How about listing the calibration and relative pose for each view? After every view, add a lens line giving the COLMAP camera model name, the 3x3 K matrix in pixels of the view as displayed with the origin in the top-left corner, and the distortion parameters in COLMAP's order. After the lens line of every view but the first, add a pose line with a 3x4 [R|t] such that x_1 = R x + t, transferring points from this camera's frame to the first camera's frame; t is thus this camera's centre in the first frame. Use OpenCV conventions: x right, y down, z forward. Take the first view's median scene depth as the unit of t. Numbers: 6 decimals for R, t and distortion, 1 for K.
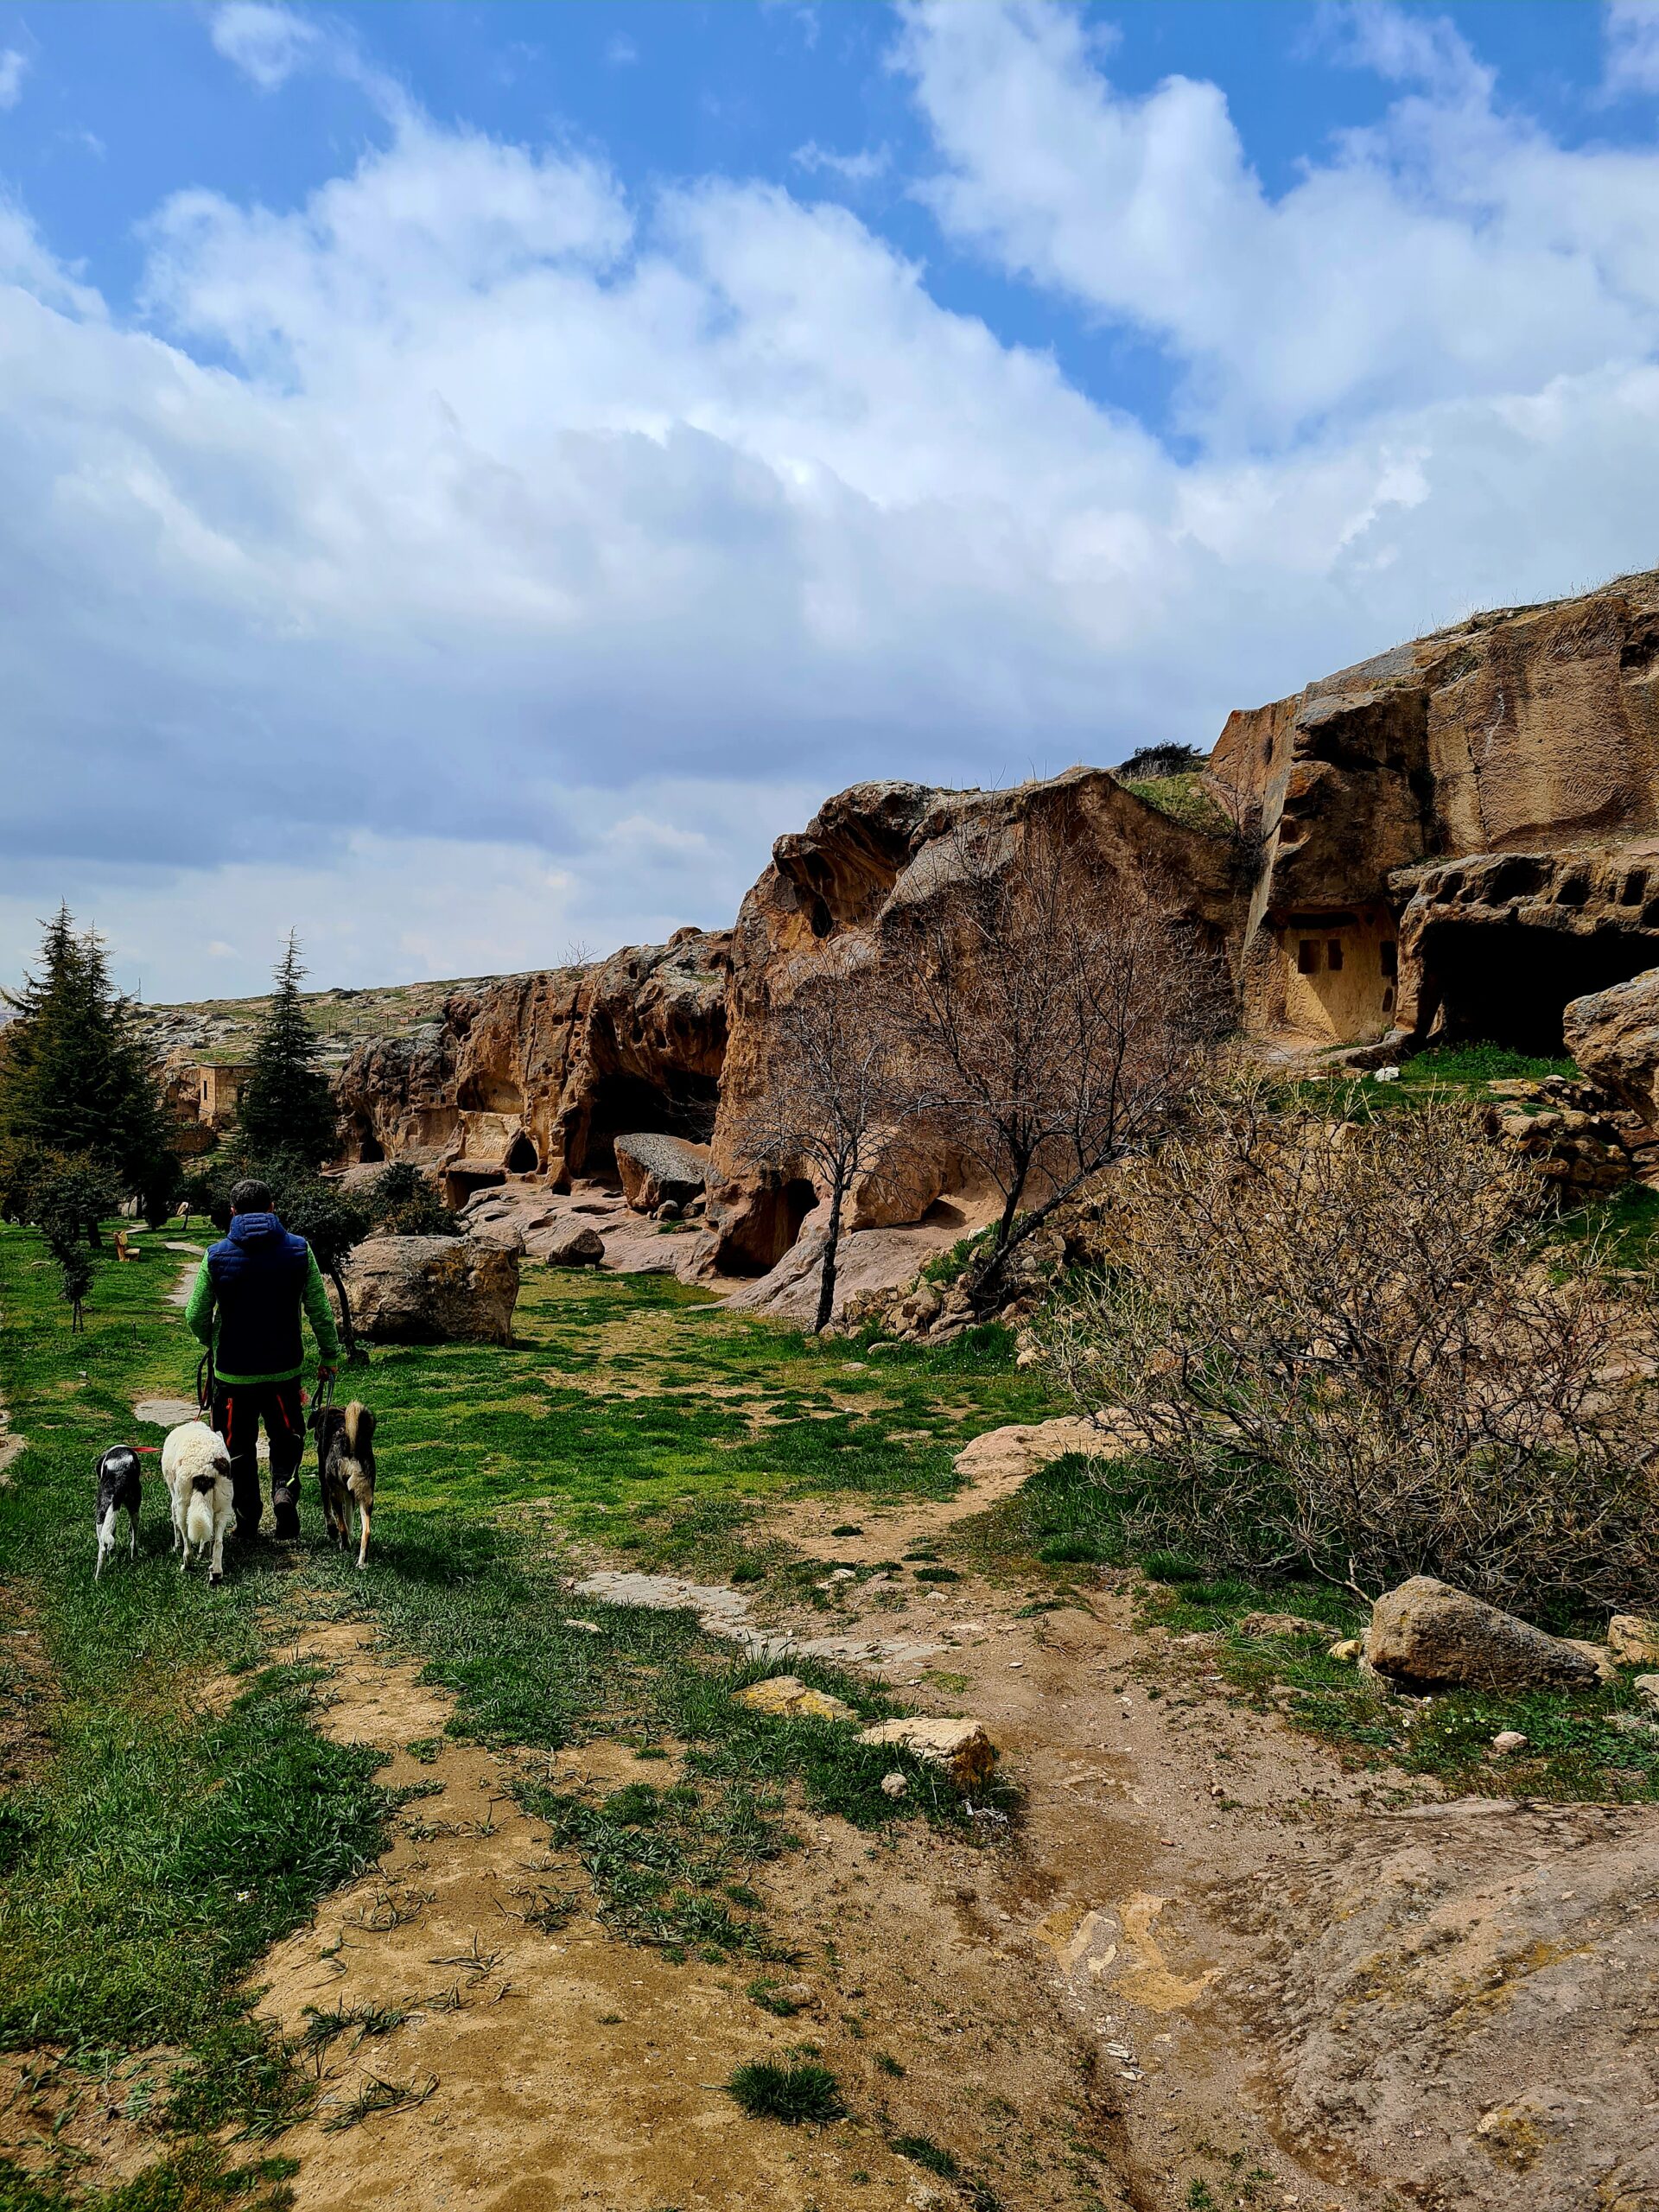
lens RADIAL K [[1673.4, 0, 826.5], [0, 1673.4, 1105.2], [0, 0, 1]] dist [0.052681, 0.002430]
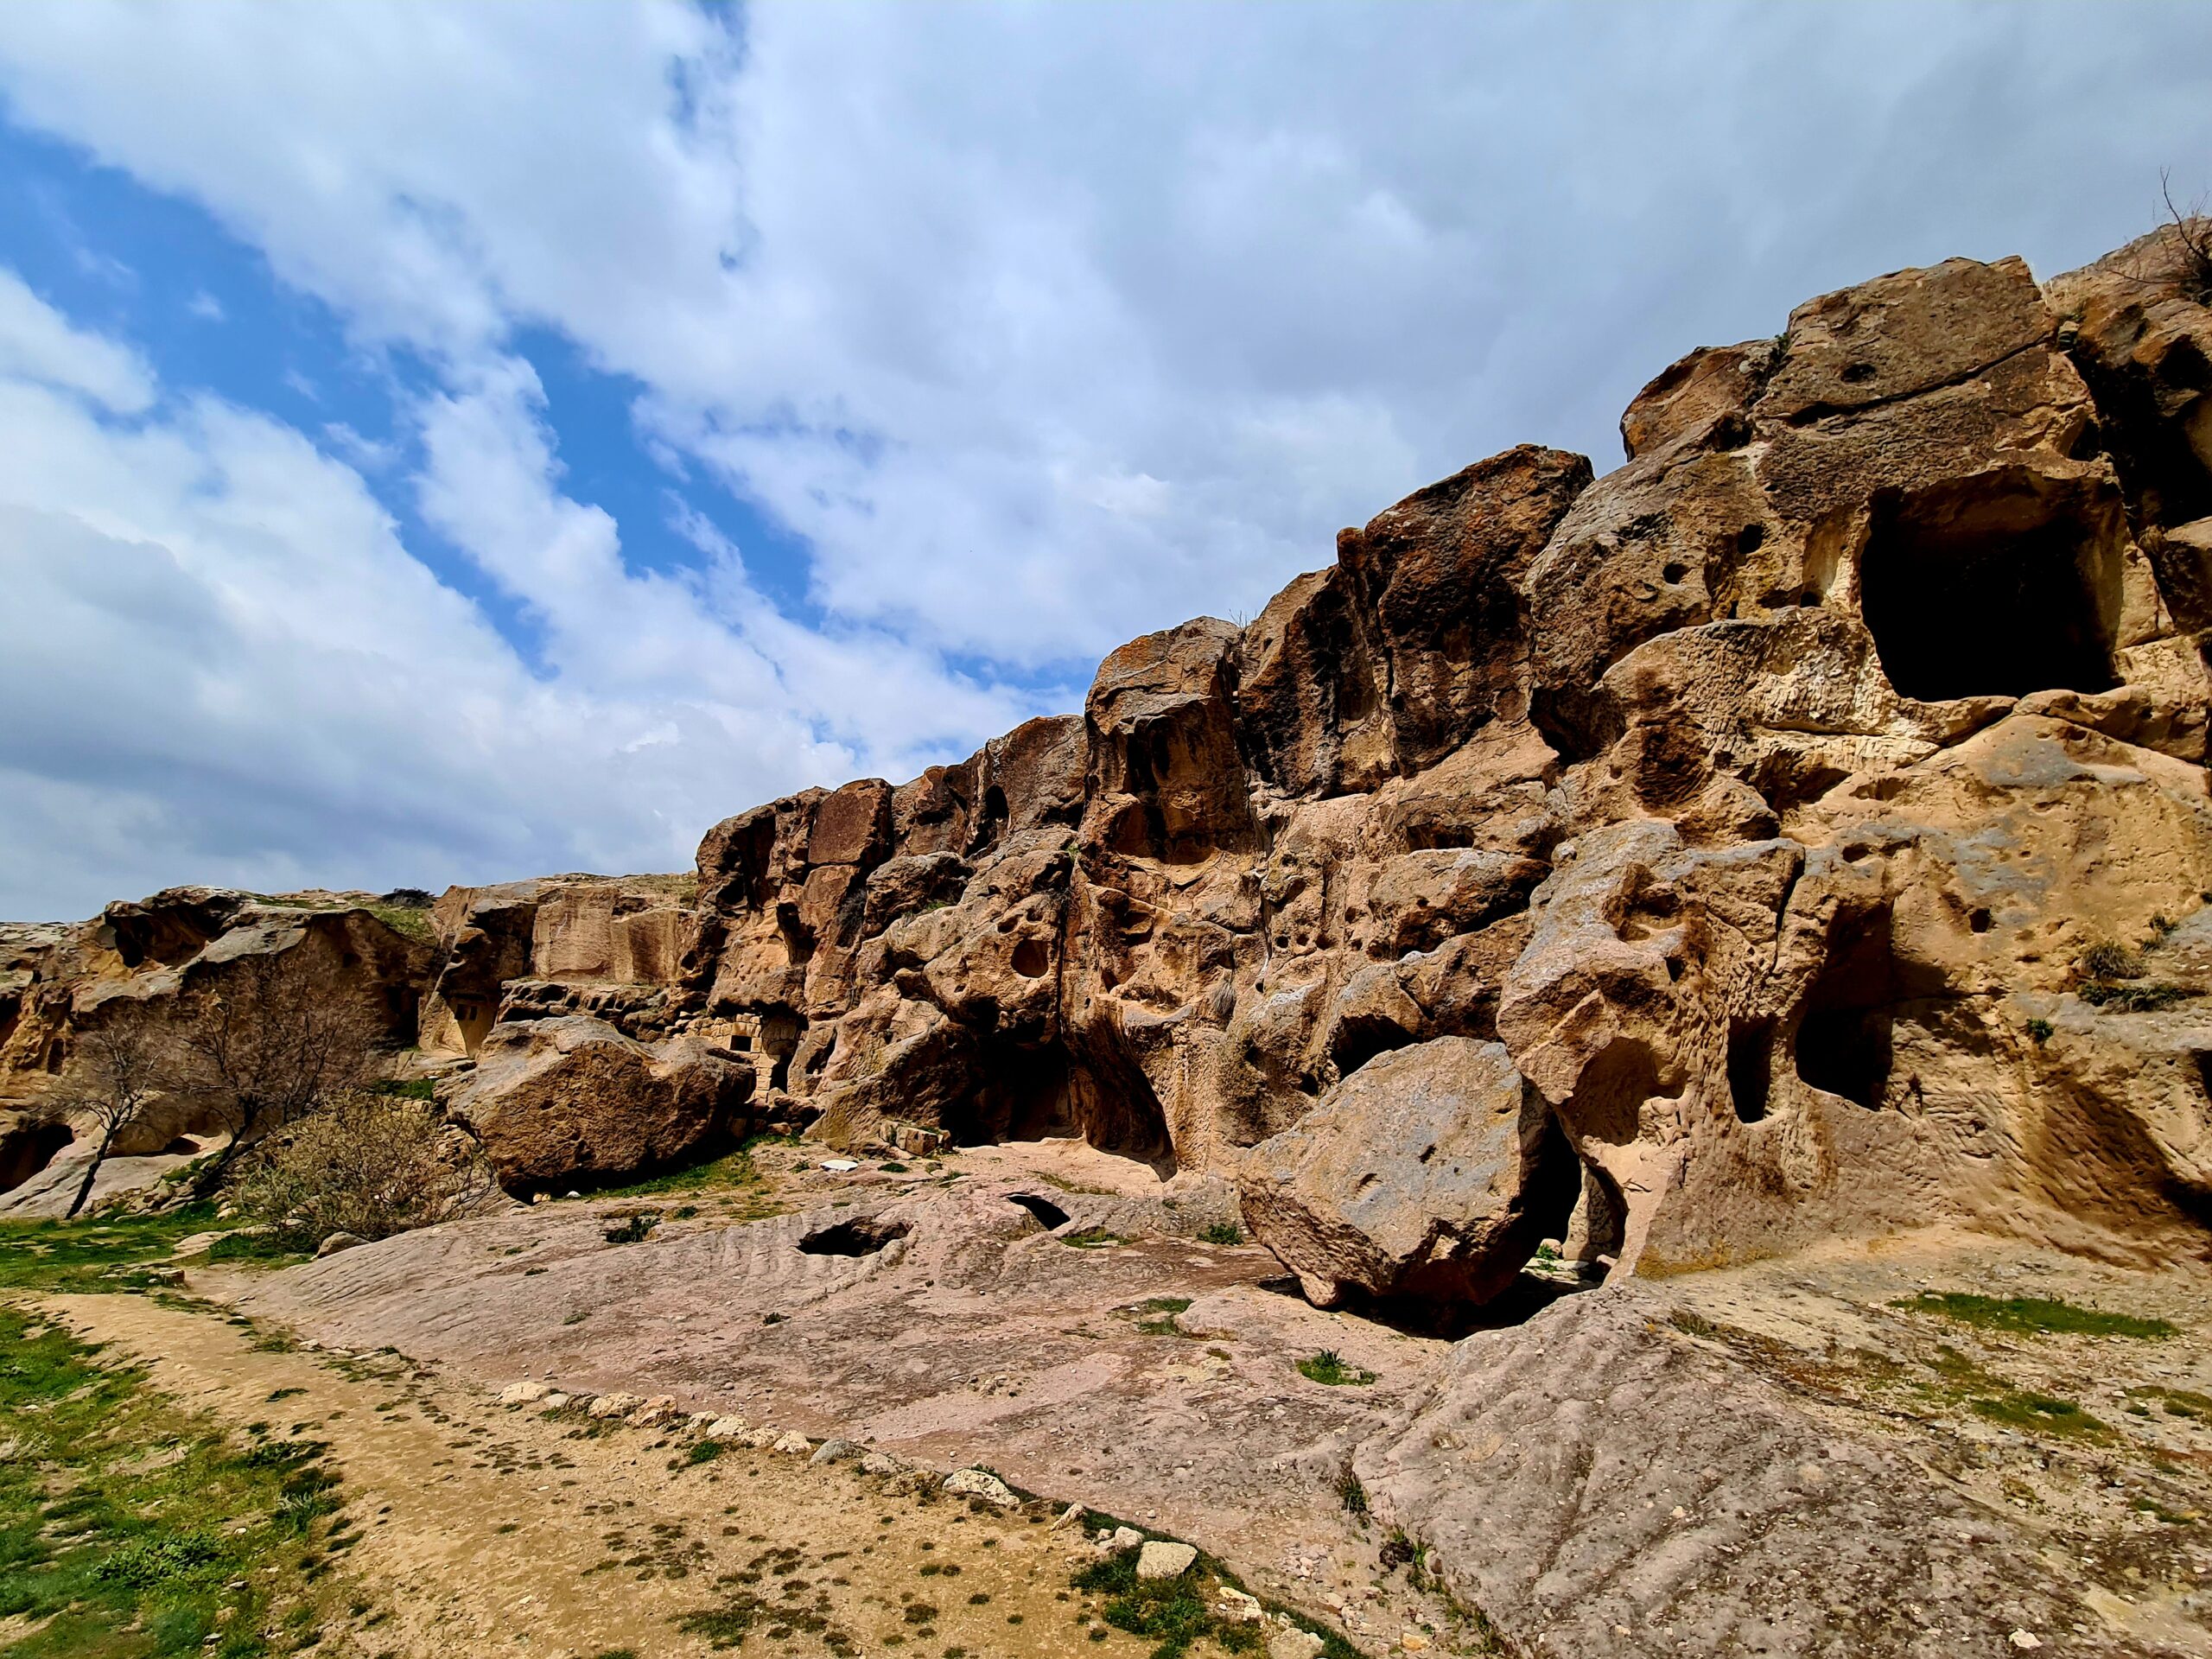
lens RADIAL K [[889.6, 0, 1101.7], [0, 889.6, 817.1], [0, 0, 1]] dist [-0.002231, -0.000392]
pose [[0.660851, 0.230612, 0.714209, -0.042703], [-0.024341, 0.957707, -0.286712, -0.024782], [-0.750123, 0.172089, 0.638515, -0.424437]]
